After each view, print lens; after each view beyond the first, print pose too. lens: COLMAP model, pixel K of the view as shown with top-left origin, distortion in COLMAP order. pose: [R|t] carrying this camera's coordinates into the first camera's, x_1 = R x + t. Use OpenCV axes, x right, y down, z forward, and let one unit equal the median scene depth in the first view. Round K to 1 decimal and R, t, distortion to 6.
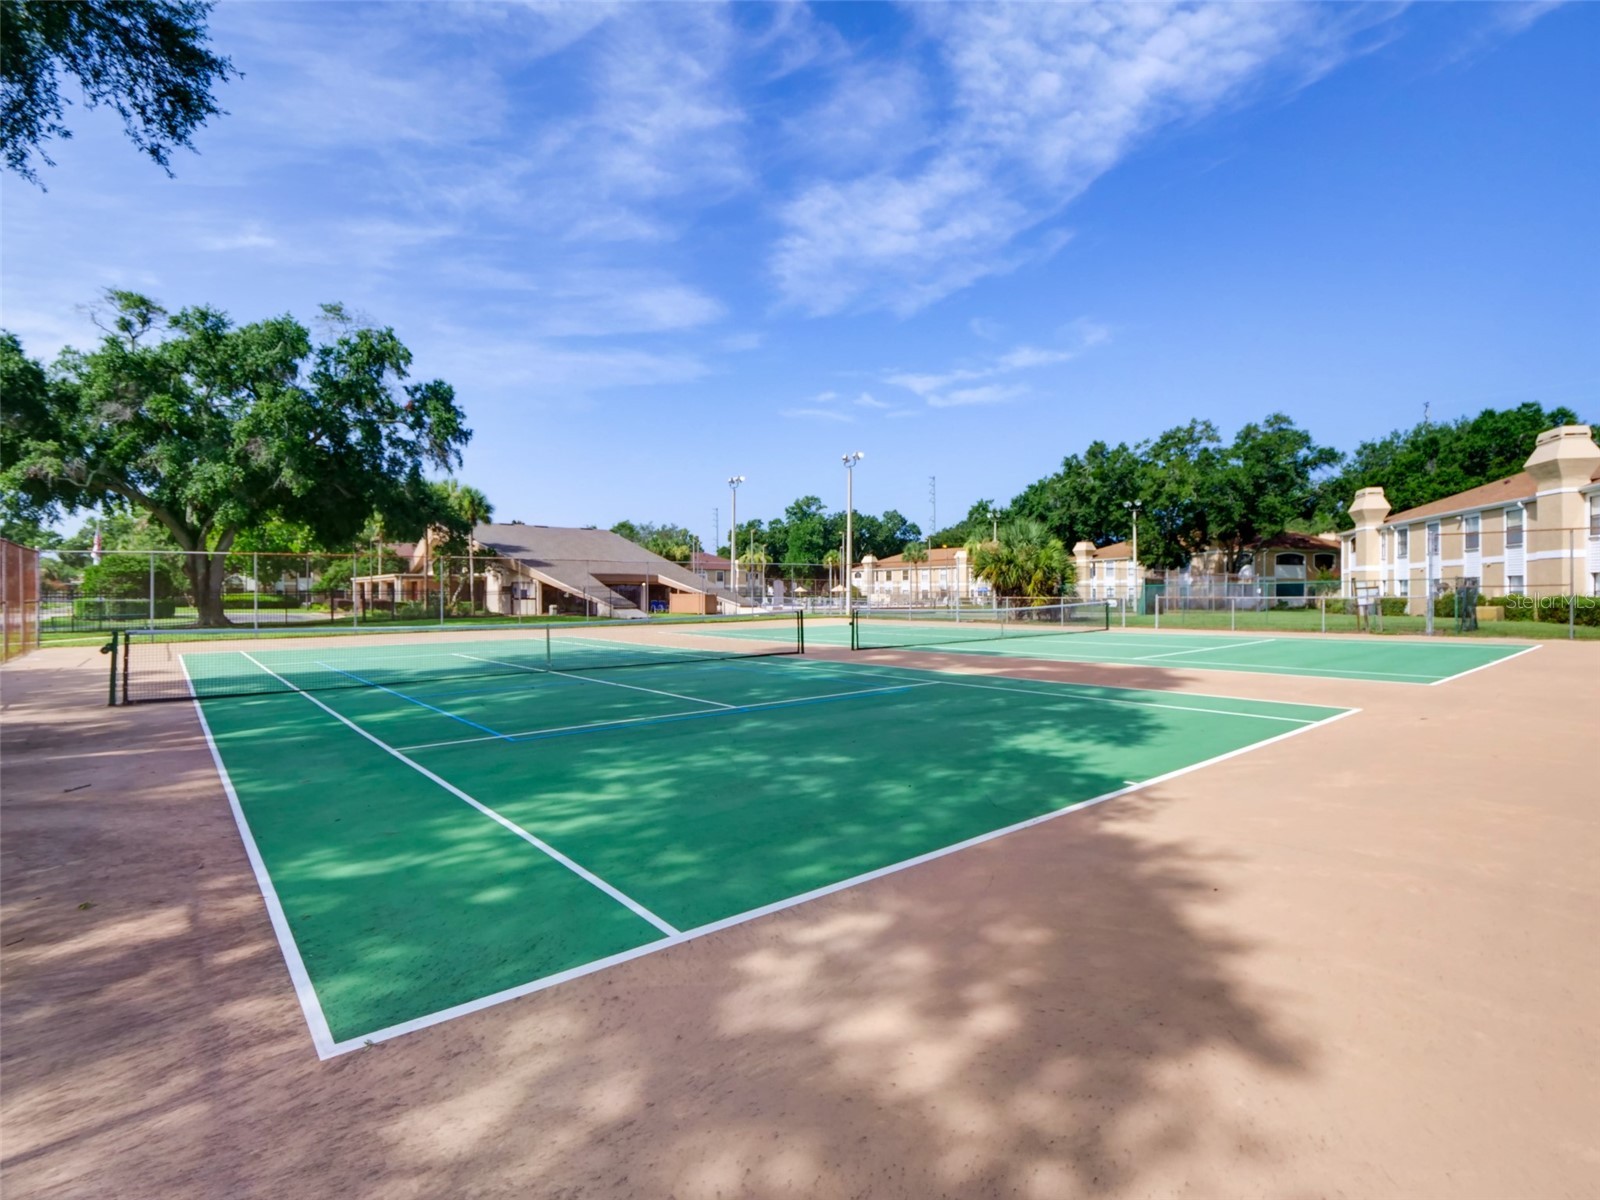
lens RADIAL K [[795.5, 0, 800.0], [0, 795.5, 600.0], [0, 0, 1]] dist [-0.001844, -0.000068]
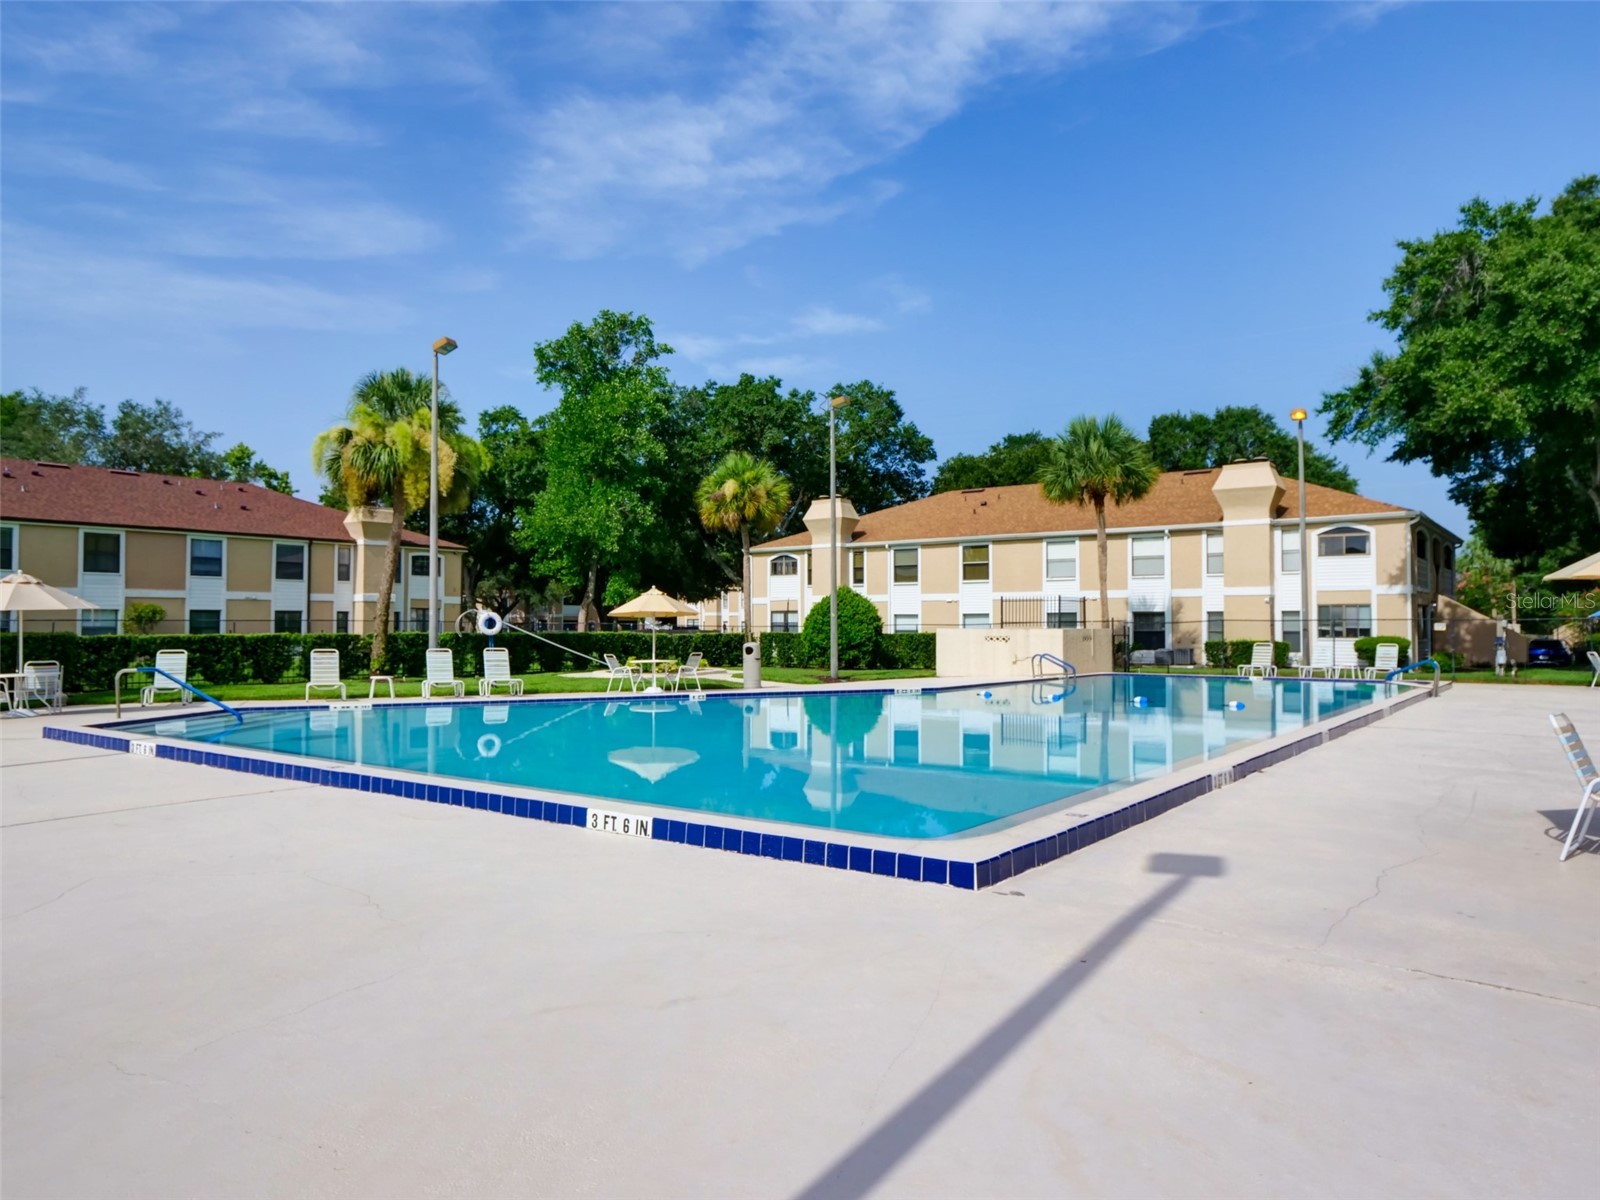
lens RADIAL K [[1081.0, 0, 800.0], [0, 1081.0, 600.0], [0, 0, 1]] dist [0.027054, -0.001362]
pose [[0.971614, 0.009860, 0.236368, -0.017352], [-0.001638, 0.999388, -0.034954, -0.003746], [-0.236568, 0.033575, 0.971035, 0.573759]]
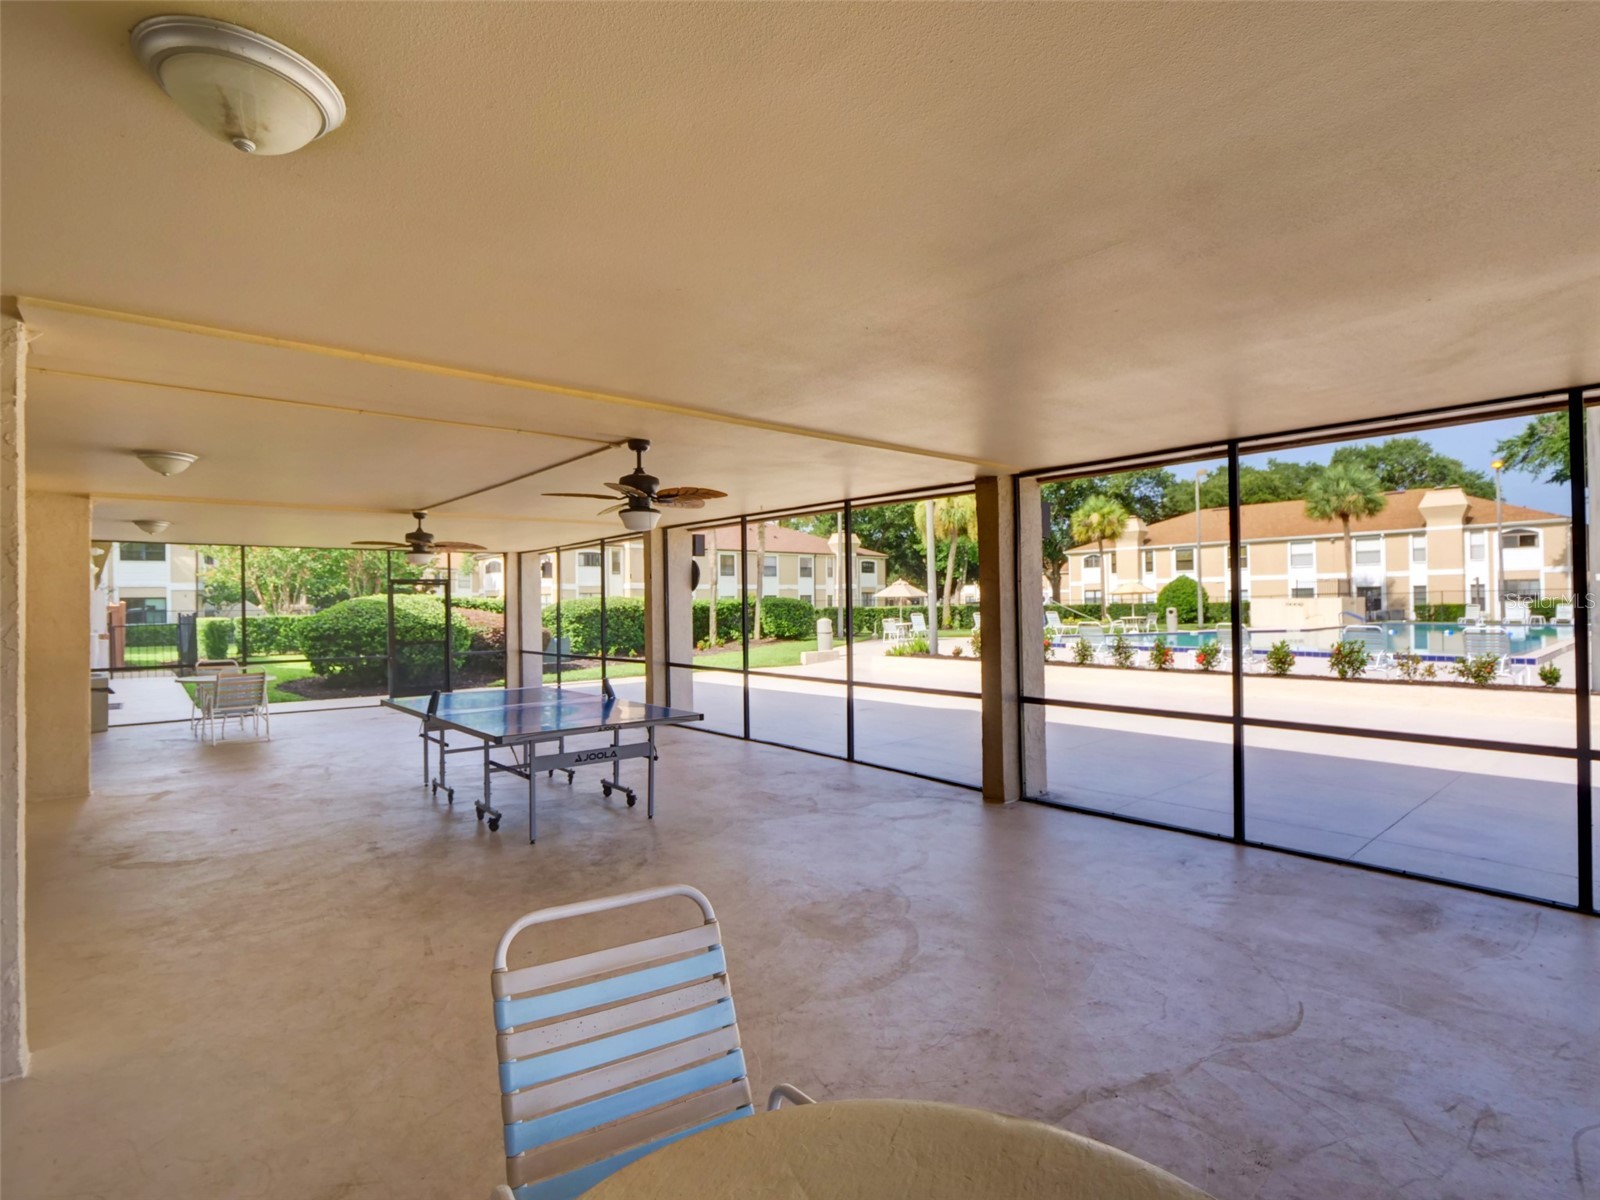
lens RADIAL K [[795.5, 0, 800.0], [0, 795.5, 600.0], [0, 0, 1]] dist [-0.001844, -0.000068]
pose [[0.999729, -0.010594, 0.020751, -0.109326], [0.010895, 0.999836, -0.014440, -0.003016], [-0.020594, 0.014662, 0.999680, 0.501655]]
